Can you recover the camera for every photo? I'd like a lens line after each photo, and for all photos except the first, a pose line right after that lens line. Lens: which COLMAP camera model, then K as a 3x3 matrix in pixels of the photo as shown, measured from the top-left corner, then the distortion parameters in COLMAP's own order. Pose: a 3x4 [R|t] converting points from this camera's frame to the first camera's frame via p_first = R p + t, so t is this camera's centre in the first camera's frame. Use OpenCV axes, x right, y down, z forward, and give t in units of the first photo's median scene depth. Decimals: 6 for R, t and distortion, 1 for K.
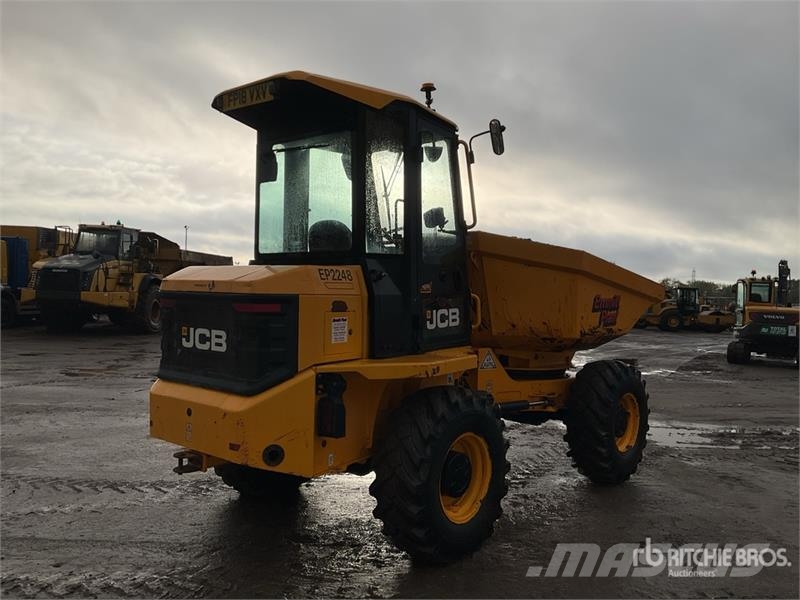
lens RADIAL K [[675.1, 0, 397.9], [0, 675.1, 298.6], [0, 0, 1]] dist [0.066388, -0.105263]
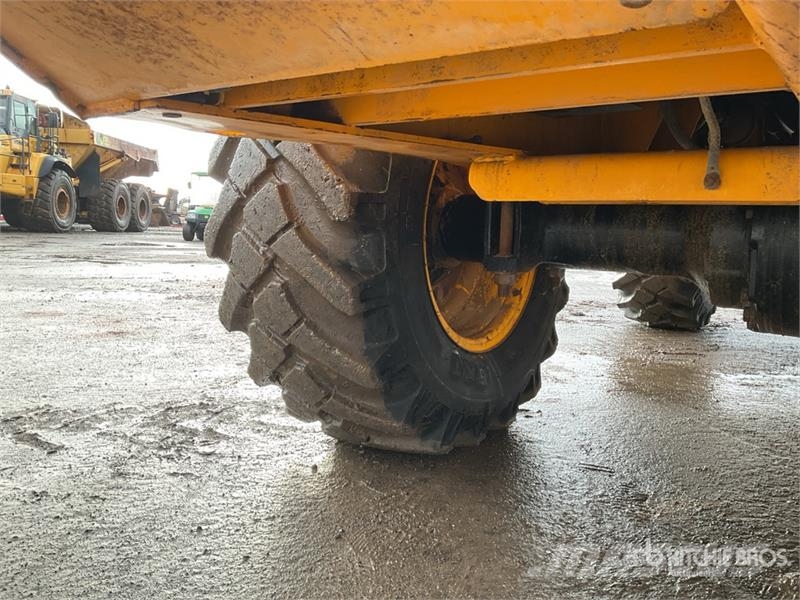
lens RADIAL K [[675.1, 0, 397.9], [0, 675.1, 298.6], [0, 0, 1]] dist [0.066388, -0.105263]
pose [[0.994488, -0.007530, 0.104584, -0.057344], [-0.003304, 0.994672, 0.103038, 0.048252], [-0.104802, -0.102815, 0.989164, 0.177493]]
